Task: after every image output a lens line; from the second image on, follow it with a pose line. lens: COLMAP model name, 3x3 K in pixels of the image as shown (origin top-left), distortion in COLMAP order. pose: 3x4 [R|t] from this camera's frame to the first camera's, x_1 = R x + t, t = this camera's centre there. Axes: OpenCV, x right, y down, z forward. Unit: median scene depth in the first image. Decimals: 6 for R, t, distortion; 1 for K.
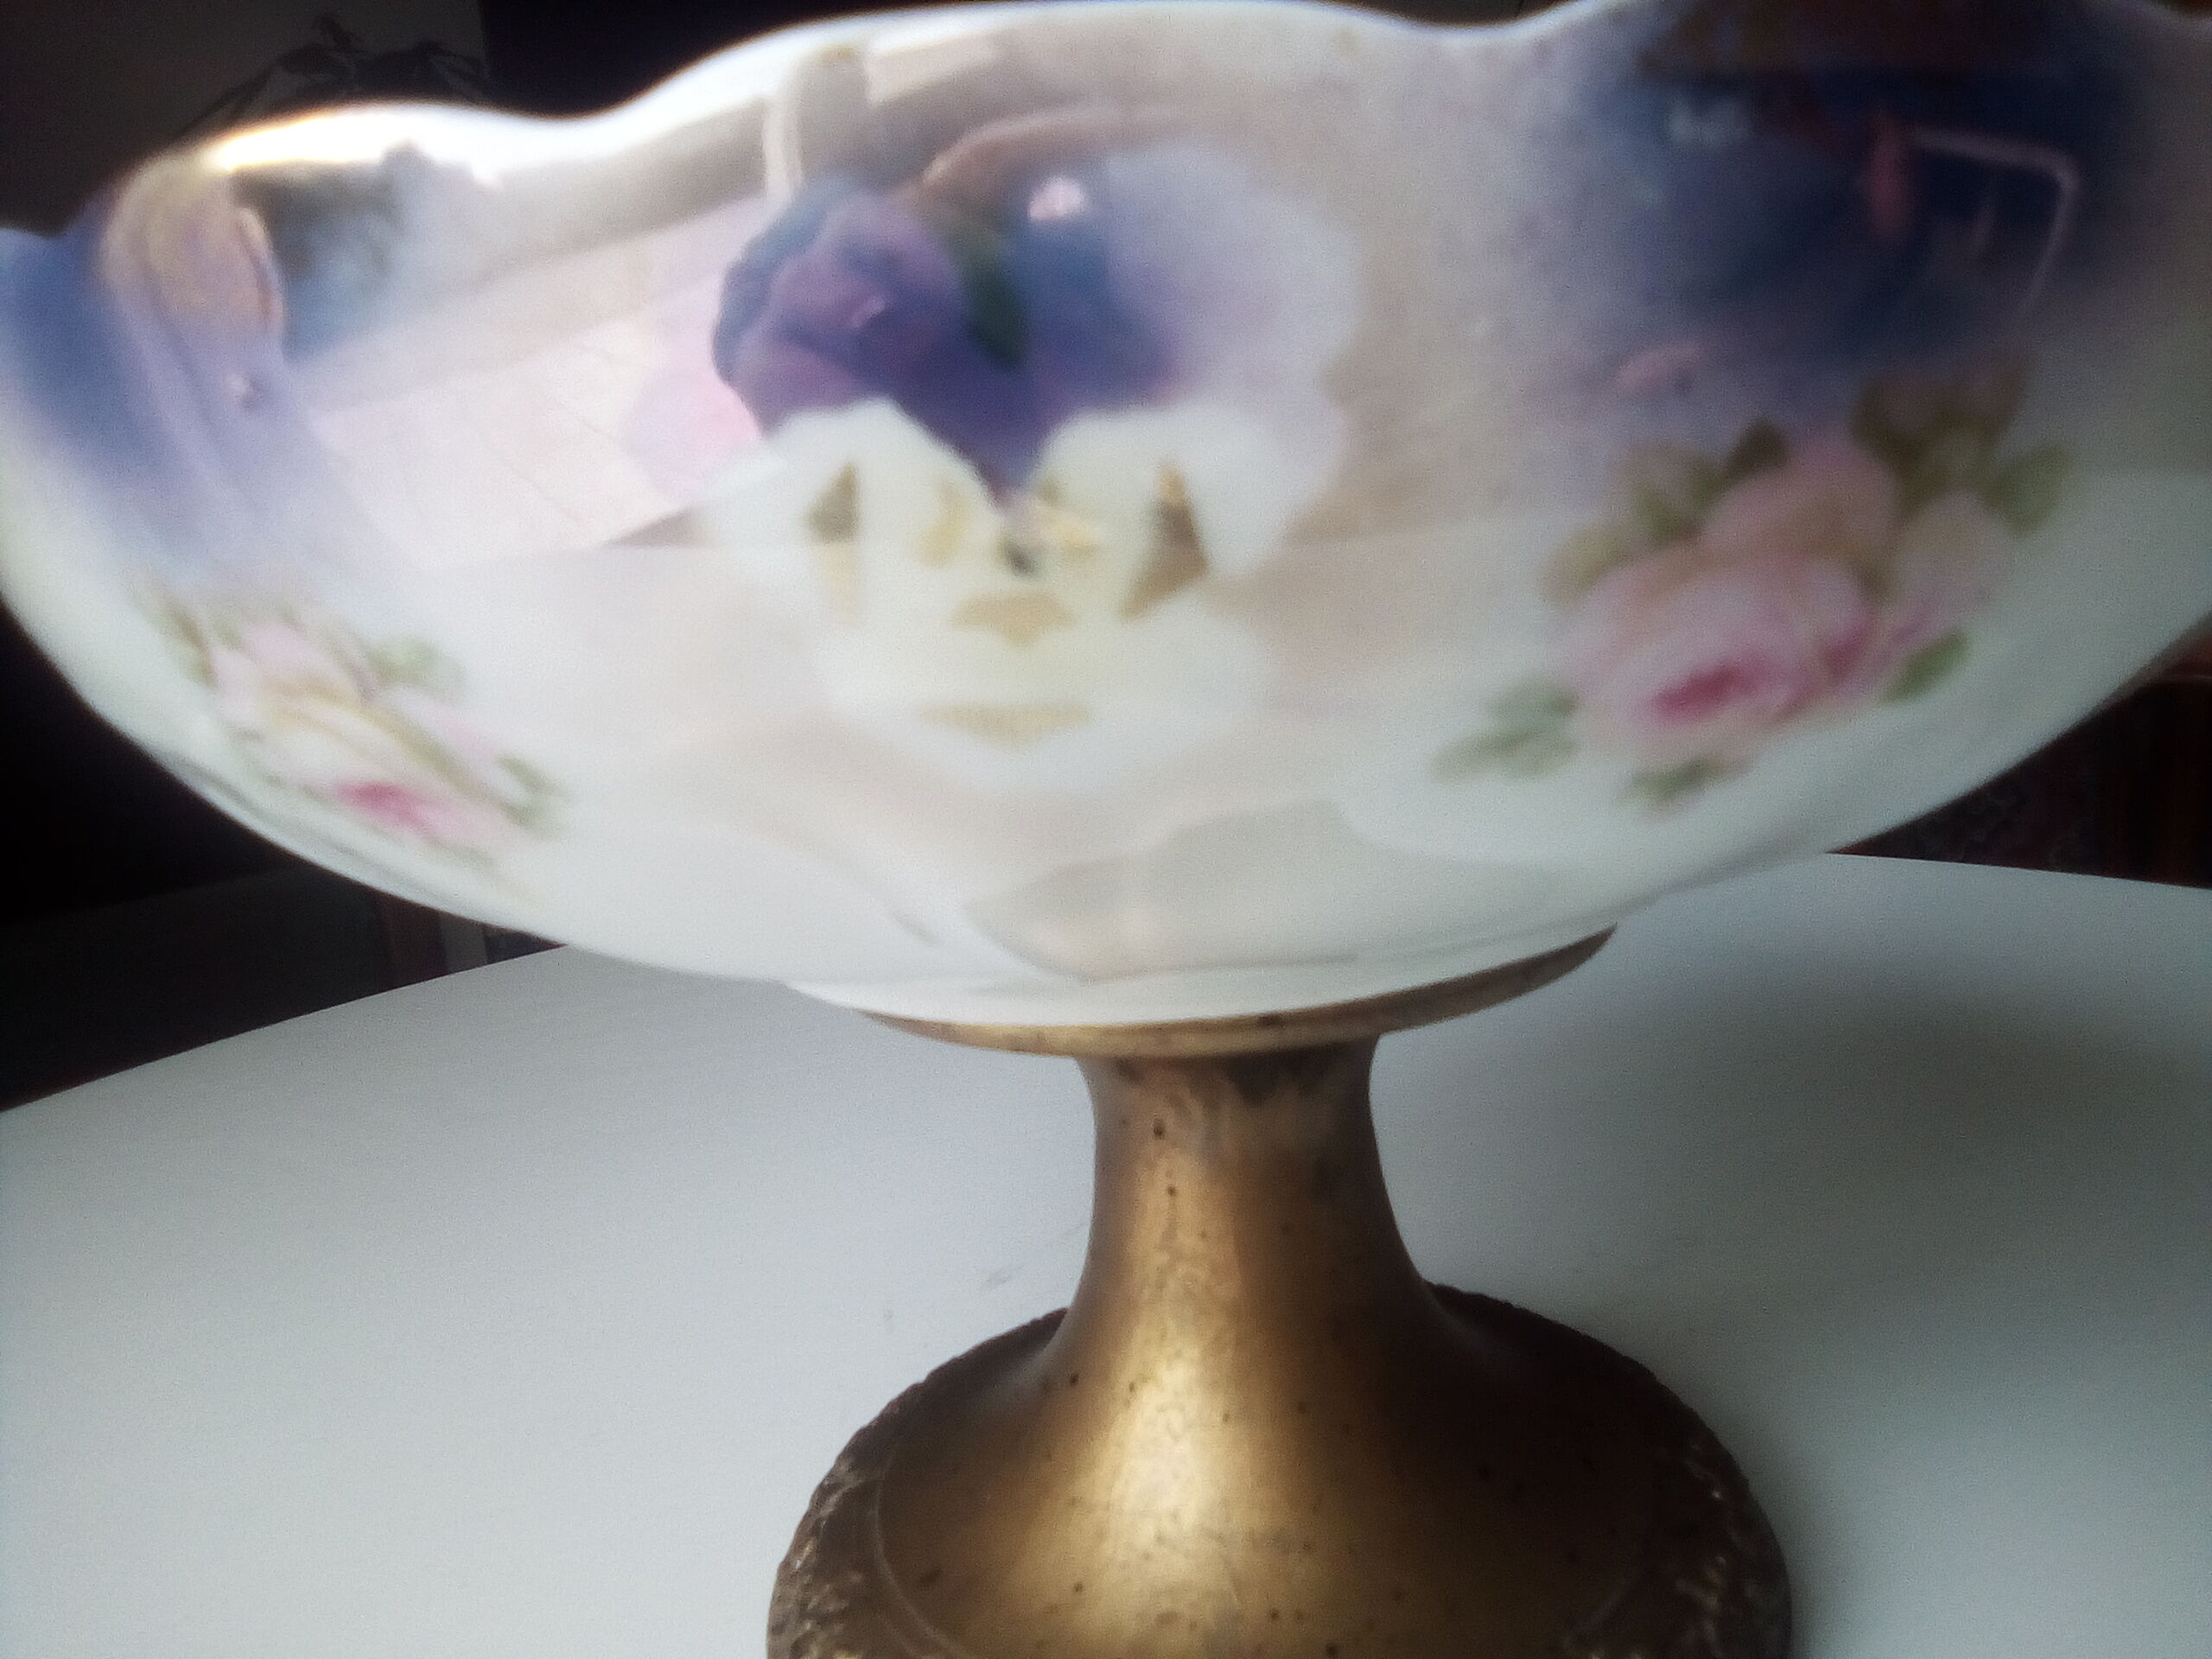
lens RADIAL K [[1708.1, 0, 1137.0], [0, 1708.1, 832.2], [0, 0, 1]] dist [-0.002204, -0.073914]
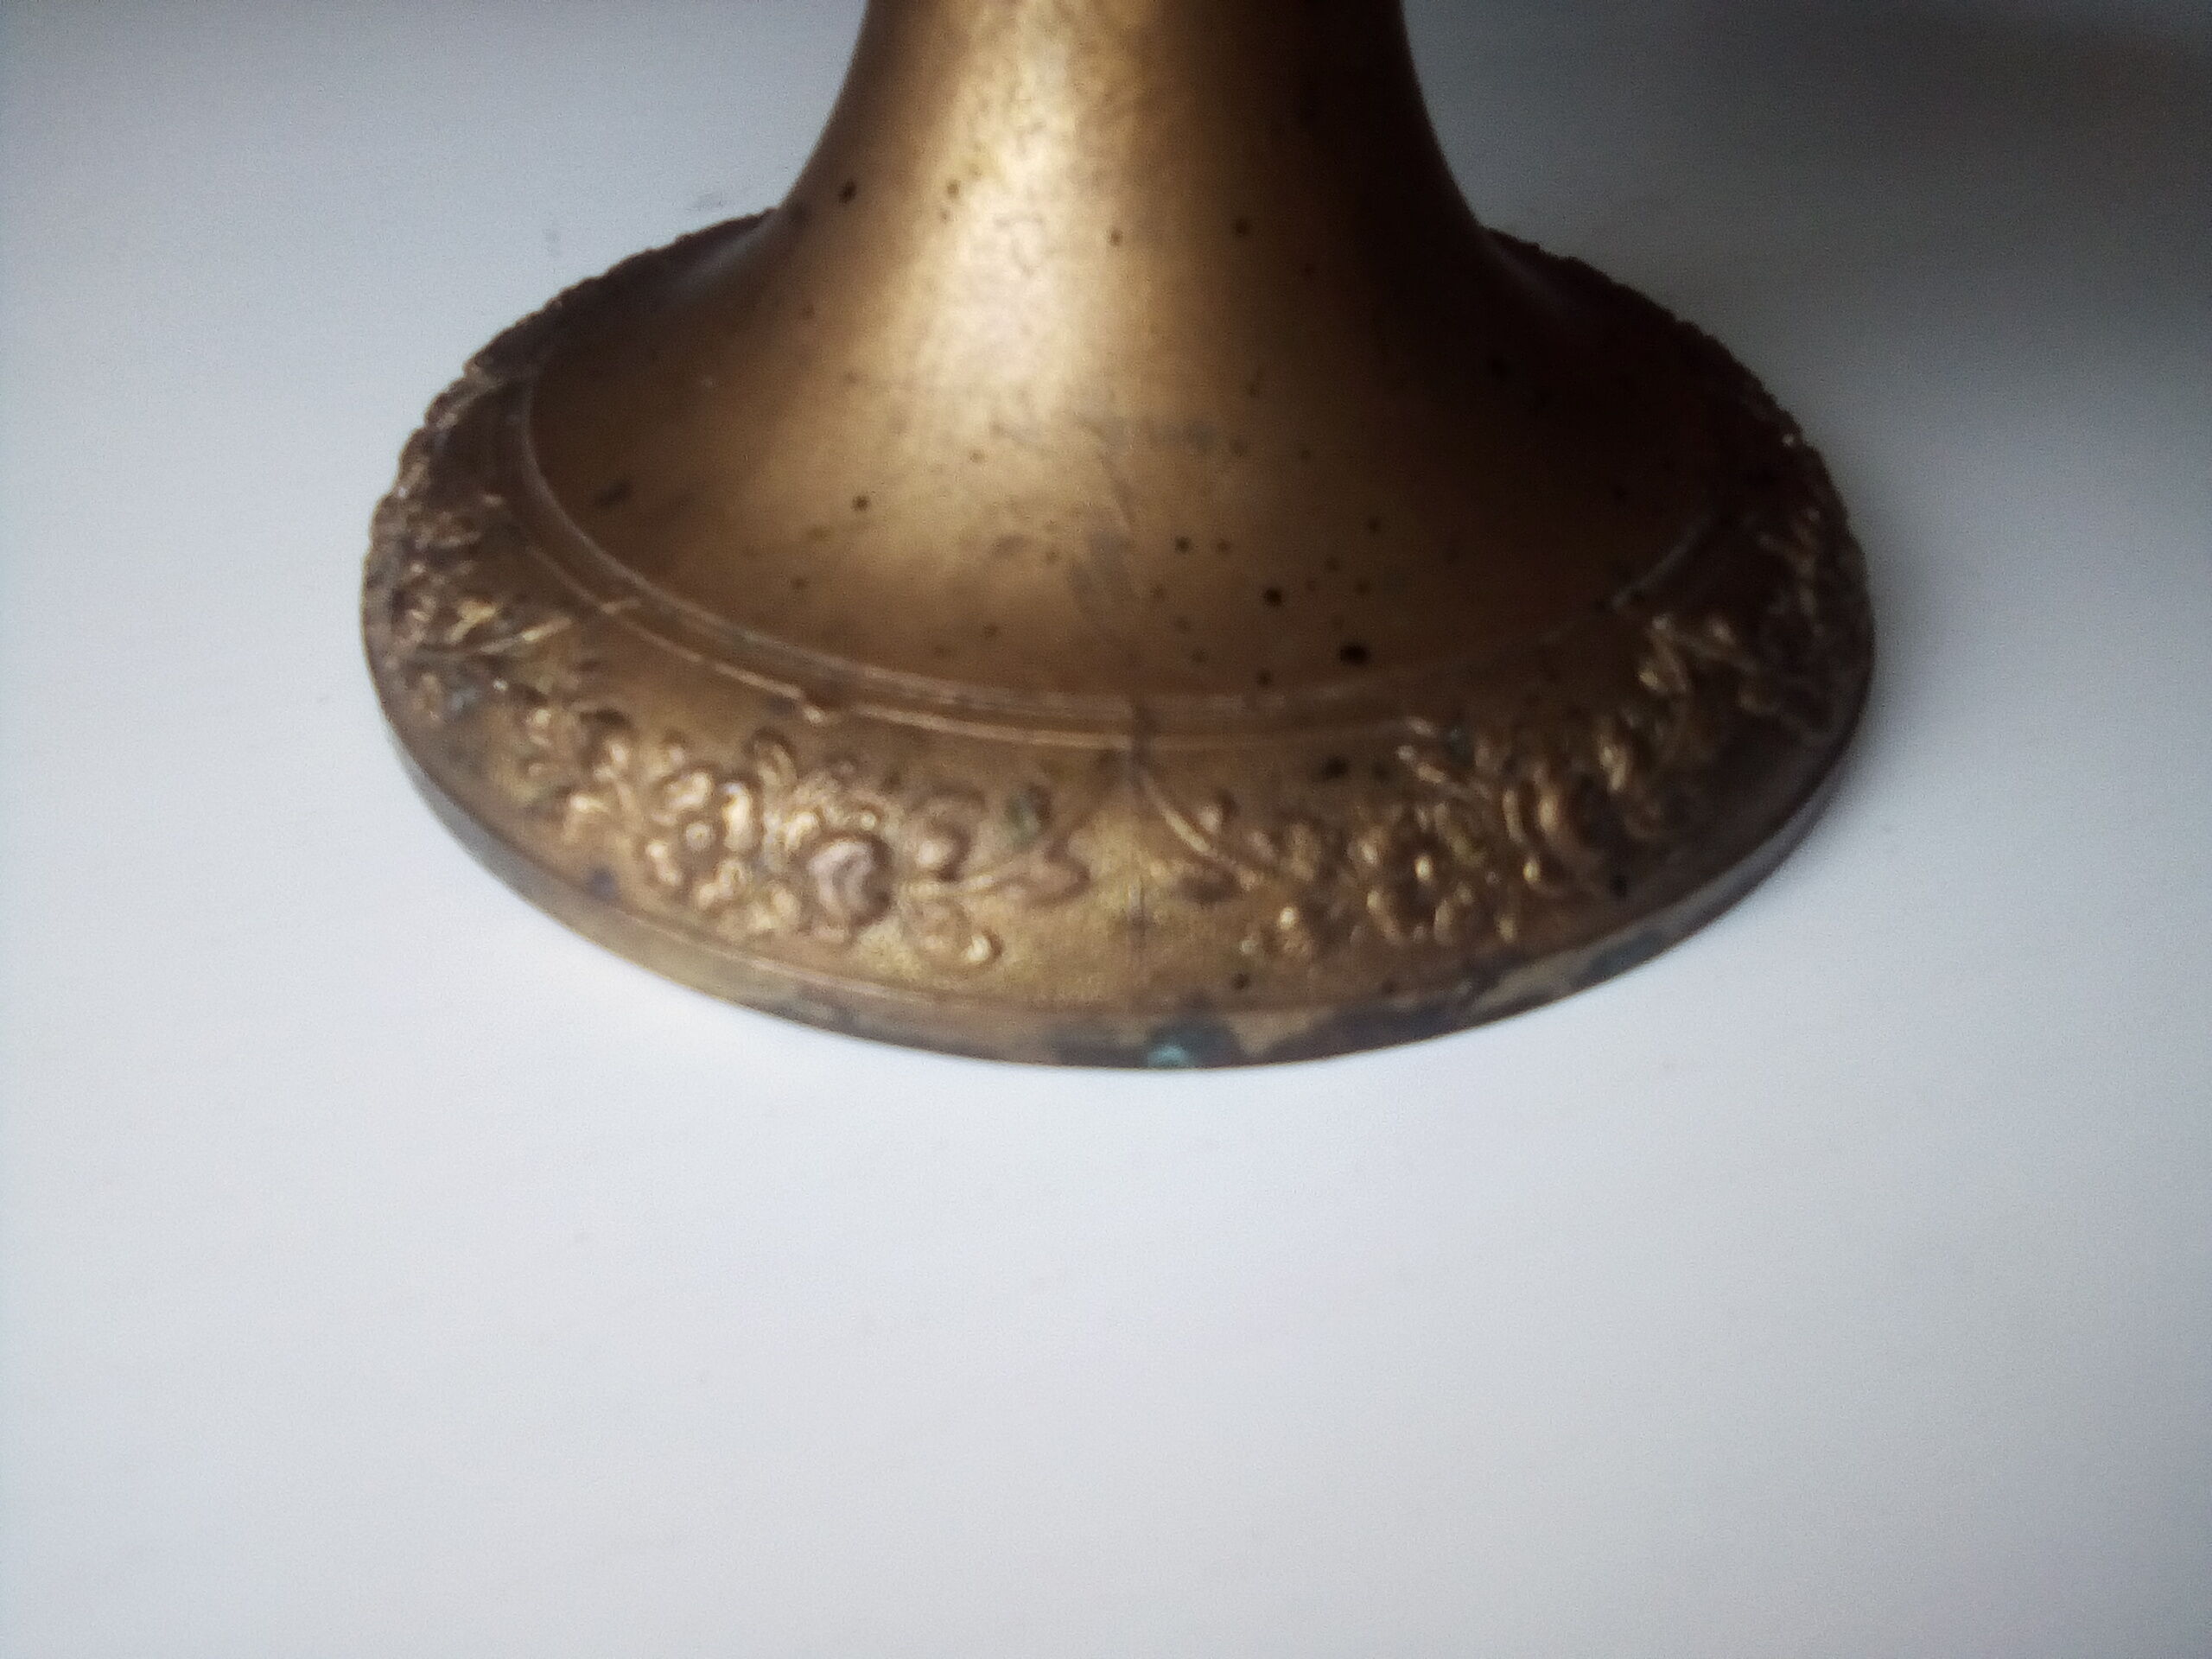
lens RADIAL K [[1708.1, 0, 1137.0], [0, 1708.1, 832.2], [0, 0, 1]] dist [-0.002204, -0.073914]
pose [[0.986255, 0.008177, 0.165027, -0.036337], [-0.081897, 0.891650, 0.445257, 0.261242], [-0.143505, -0.452652, 0.880064, 0.380183]]
